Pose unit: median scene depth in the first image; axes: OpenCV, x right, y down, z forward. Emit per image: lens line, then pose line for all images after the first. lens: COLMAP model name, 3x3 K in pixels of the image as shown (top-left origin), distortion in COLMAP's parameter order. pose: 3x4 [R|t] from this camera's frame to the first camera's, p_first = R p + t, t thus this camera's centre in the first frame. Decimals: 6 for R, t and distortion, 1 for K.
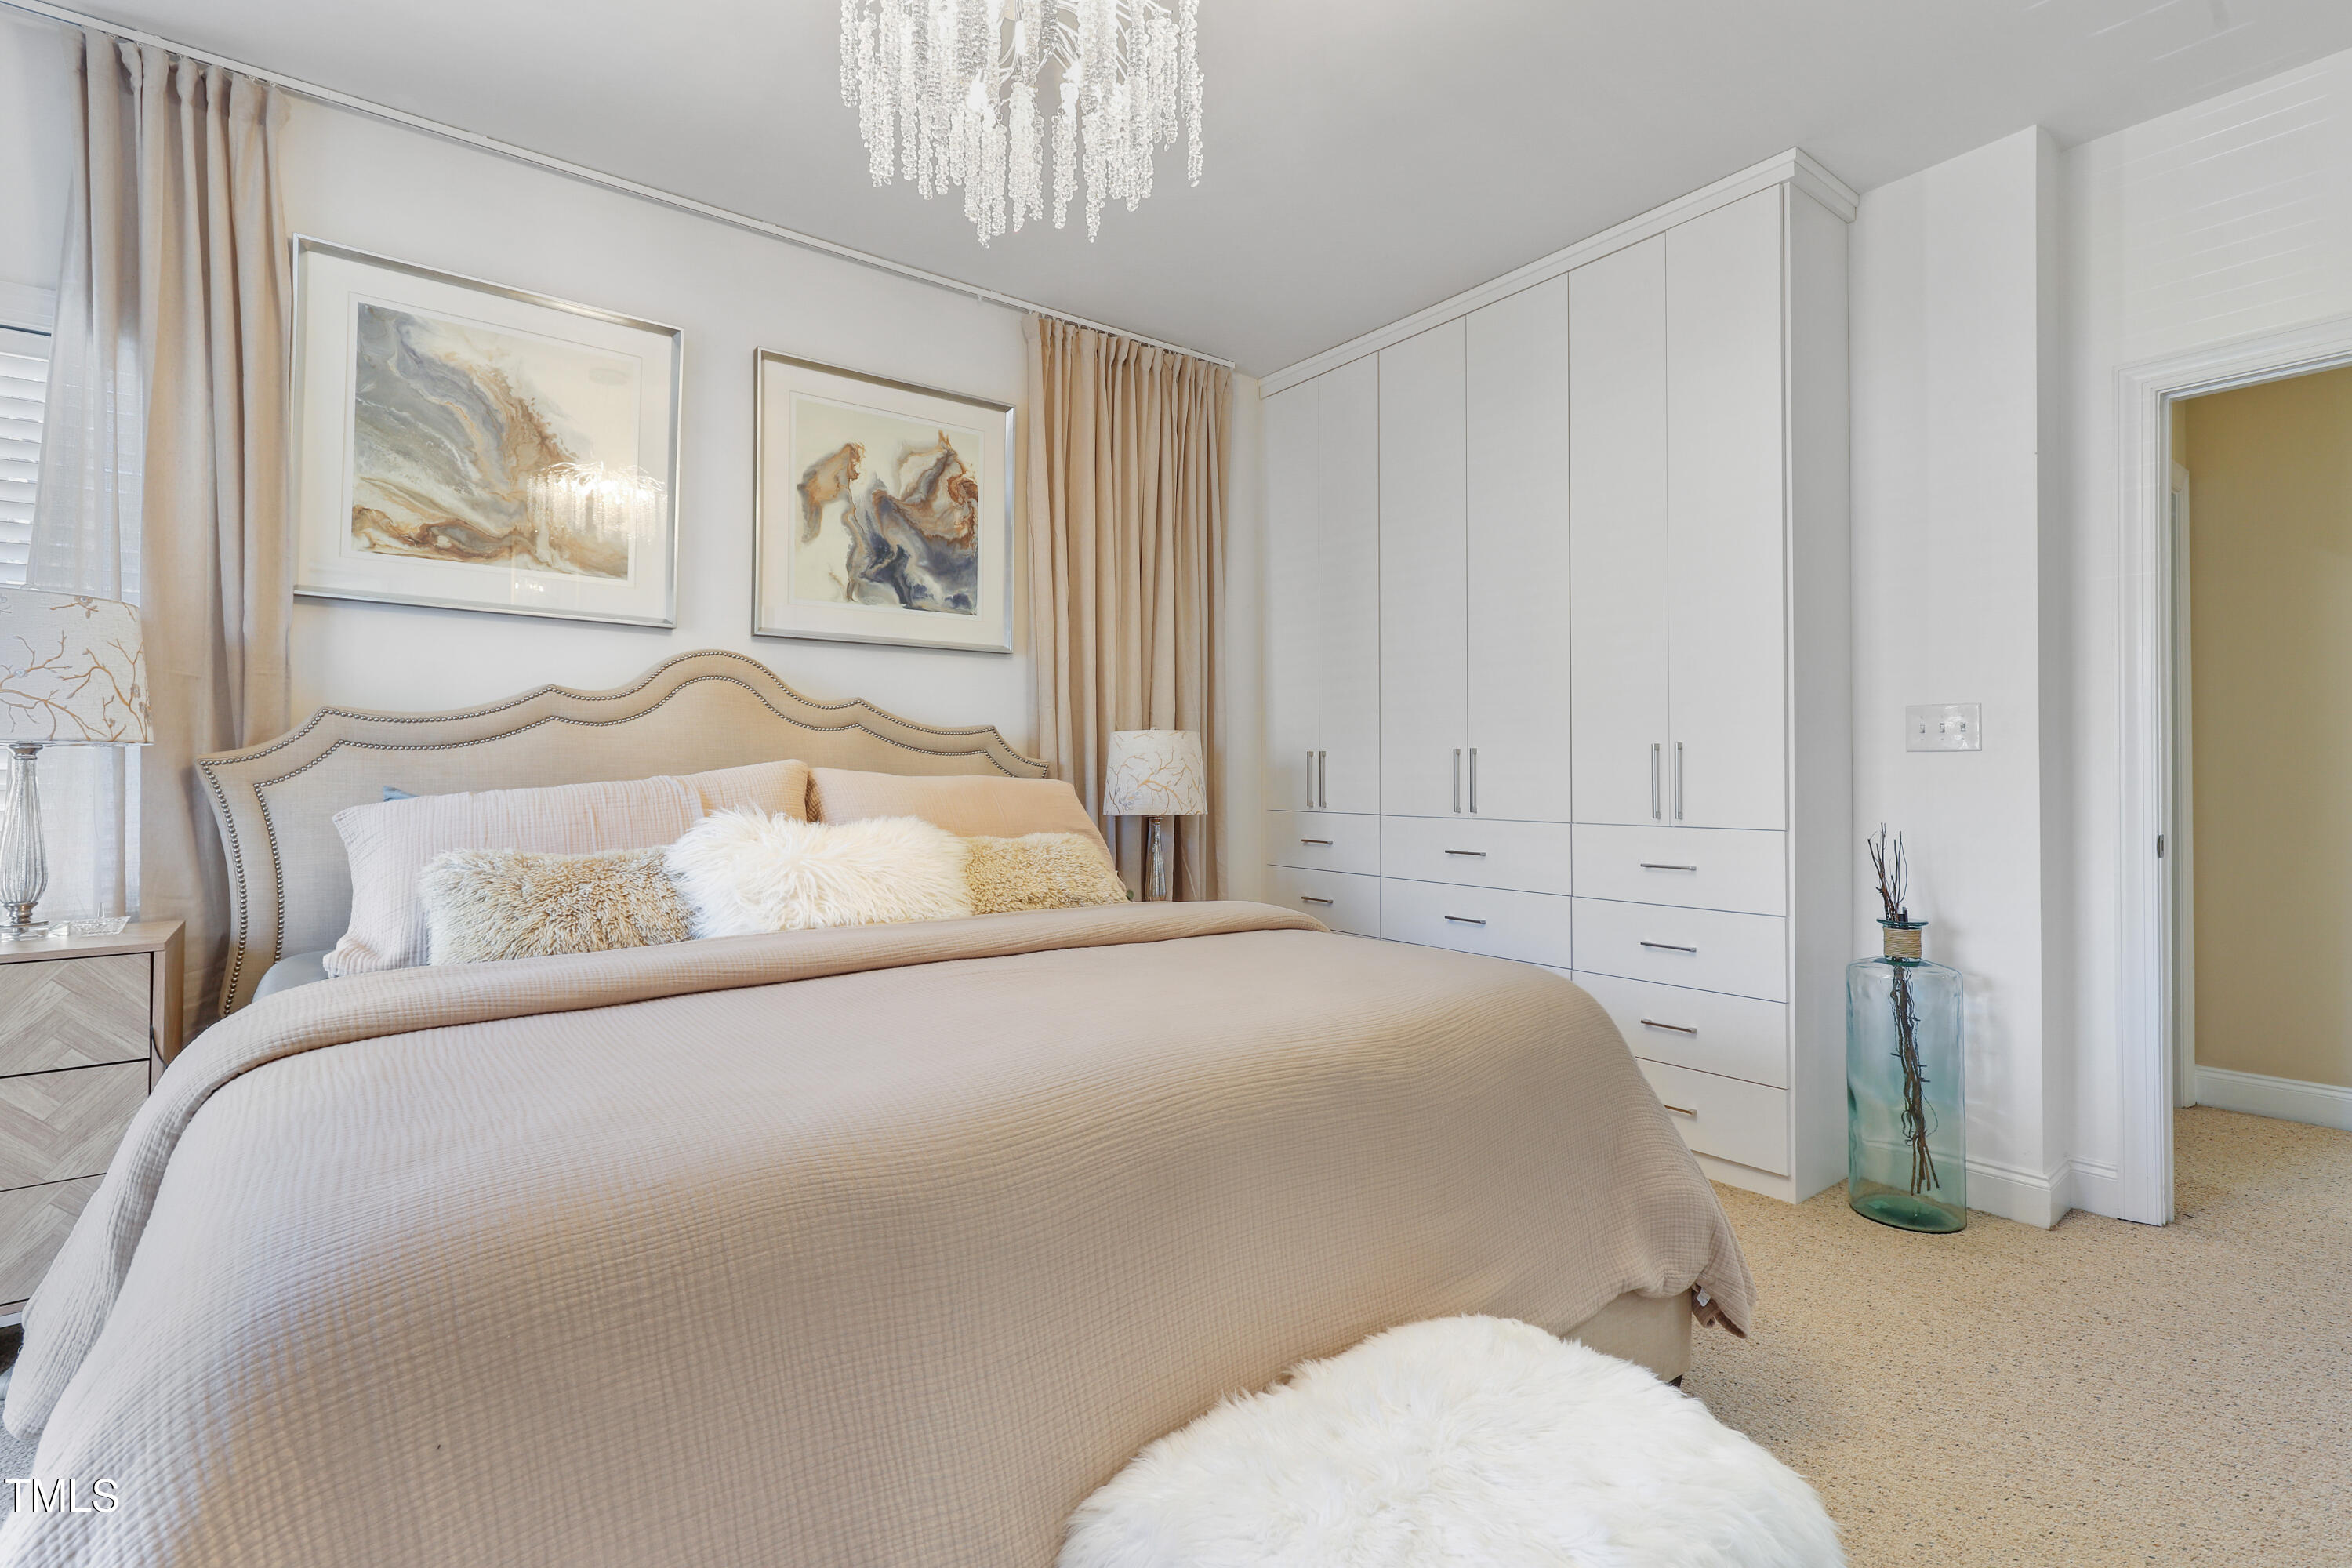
lens RADIAL K [[1057.9, 0, 1173.0], [0, 1057.9, 771.4], [0, 0, 1]] dist [-0.008249, -0.000540]
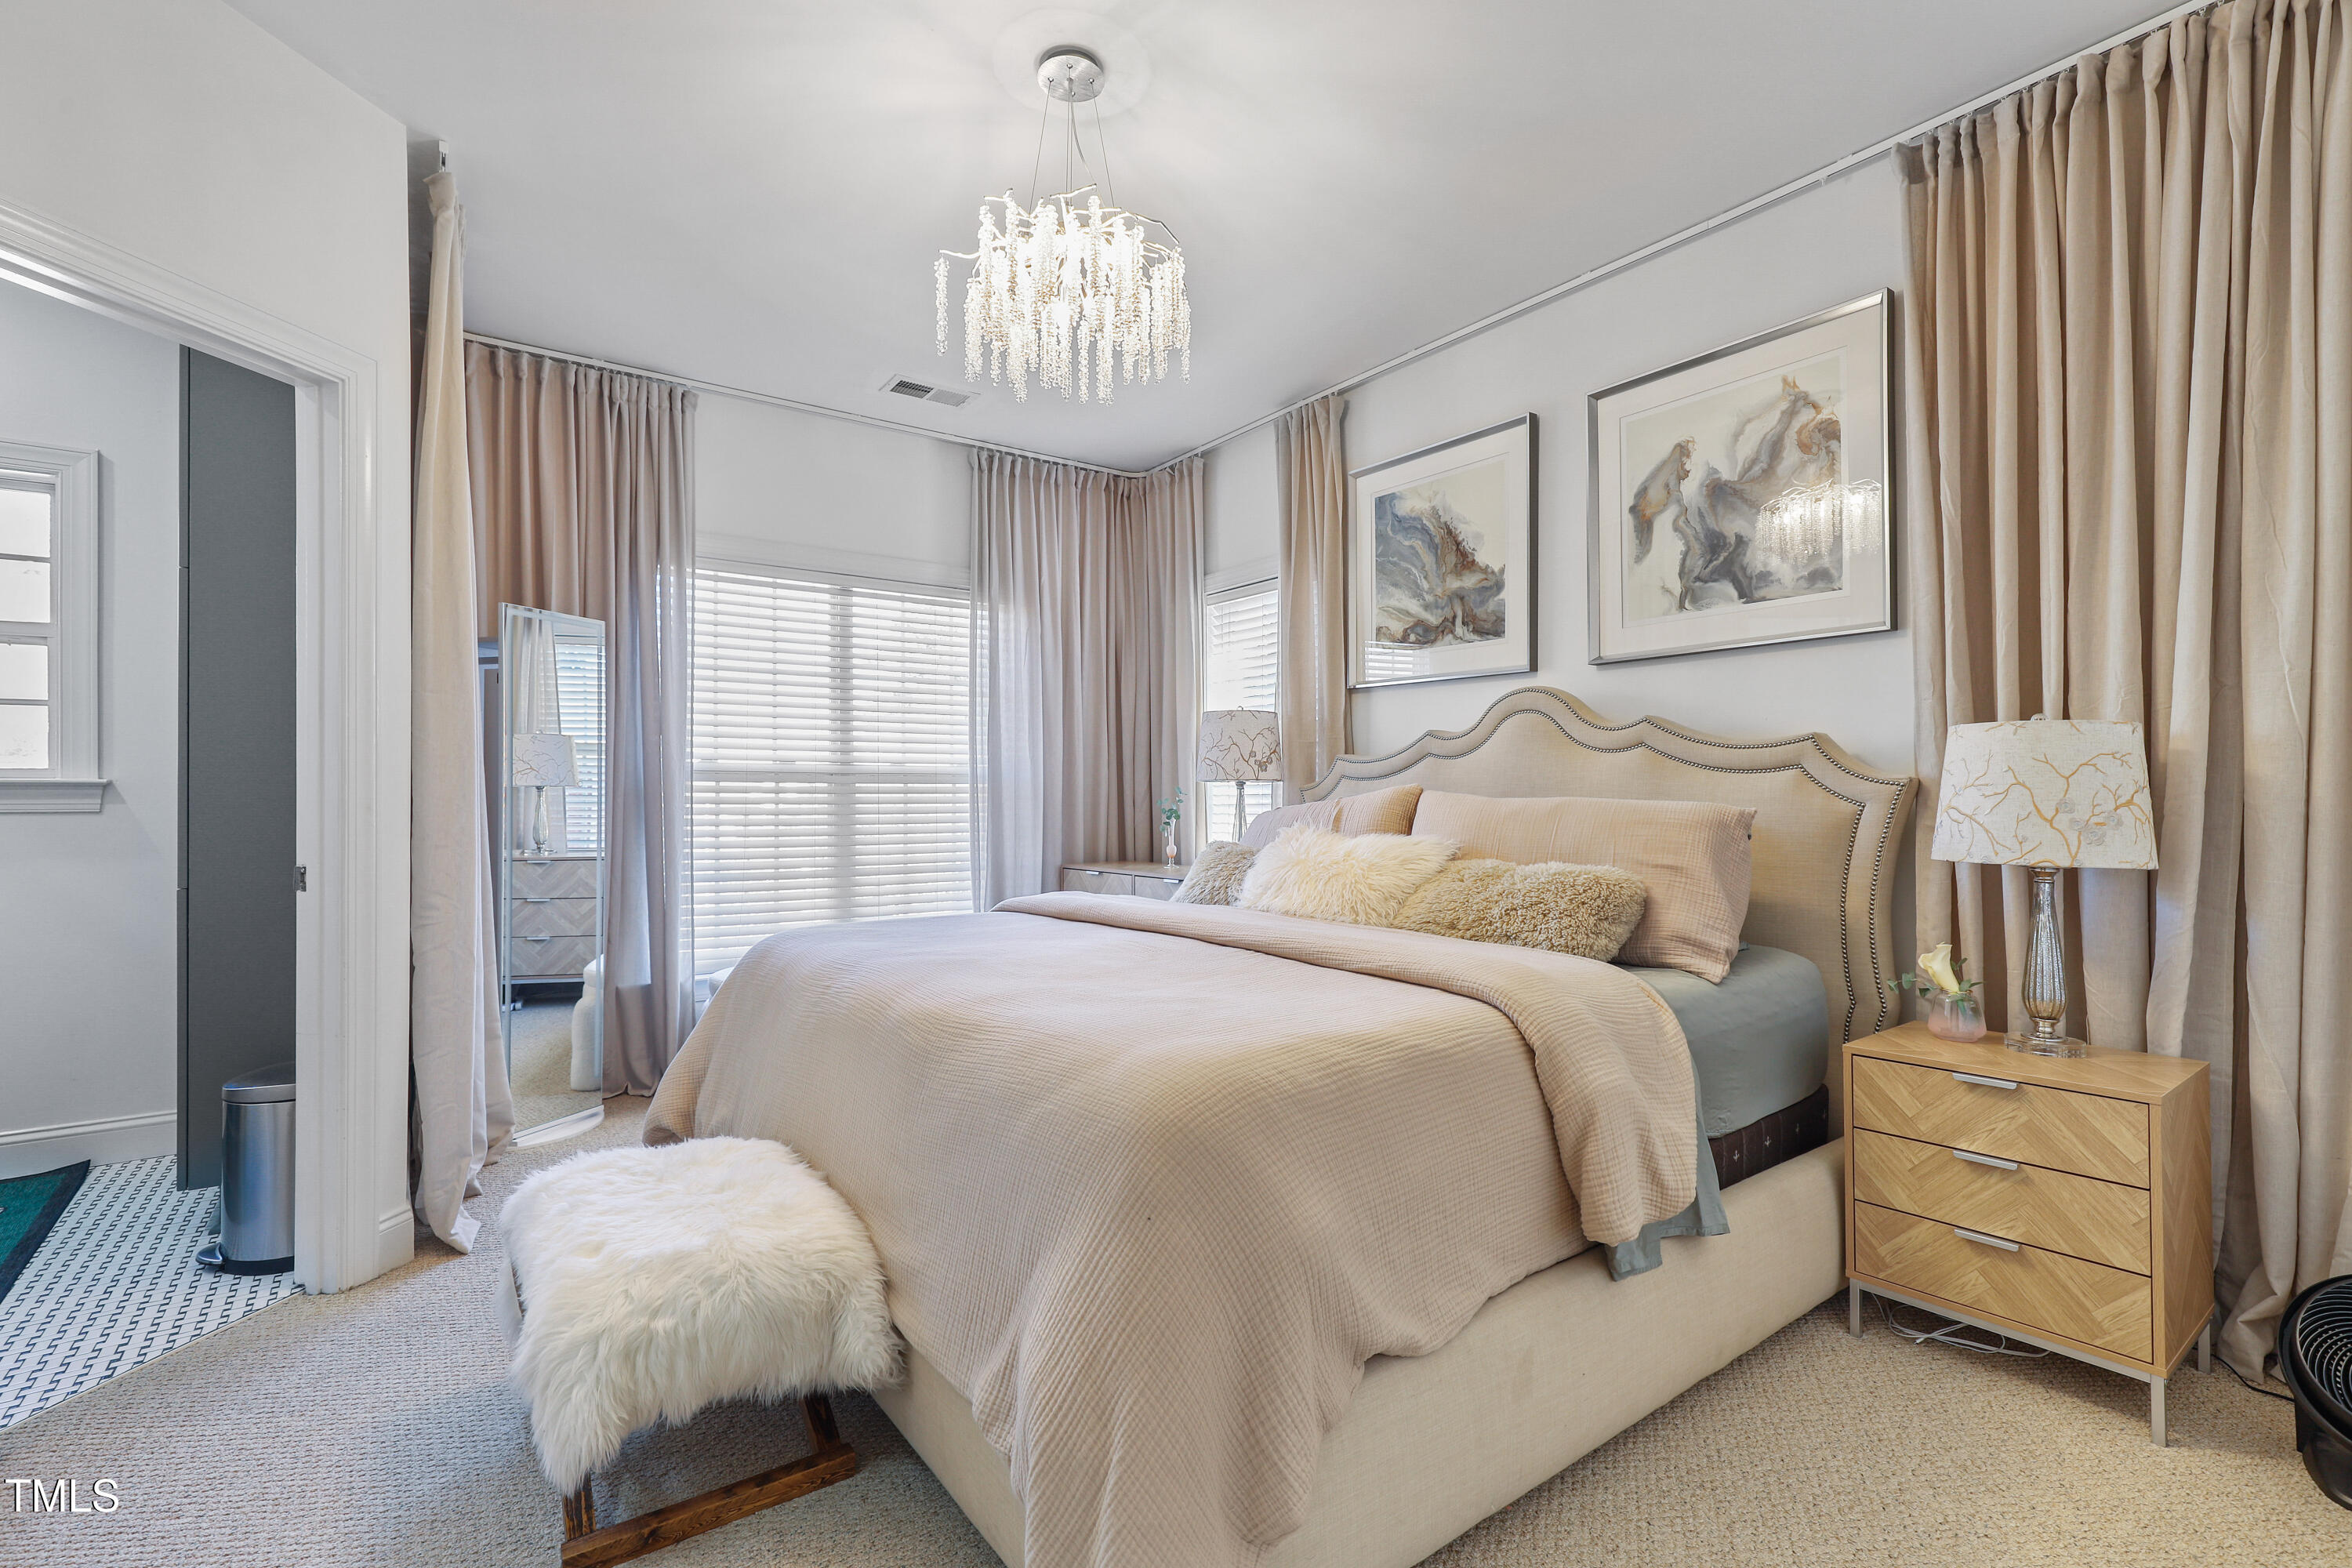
lens RADIAL K [[1057.9, 0, 1177.4], [0, 1057.9, 801.5], [0, 0, 1]] dist [-0.008249, -0.000540]
pose [[-0.028715, 0.007411, -0.999560, 0.648267], [0.006132, 0.999955, 0.007238, -0.001523], [0.999569, -0.005922, -0.028759, 0.583168]]
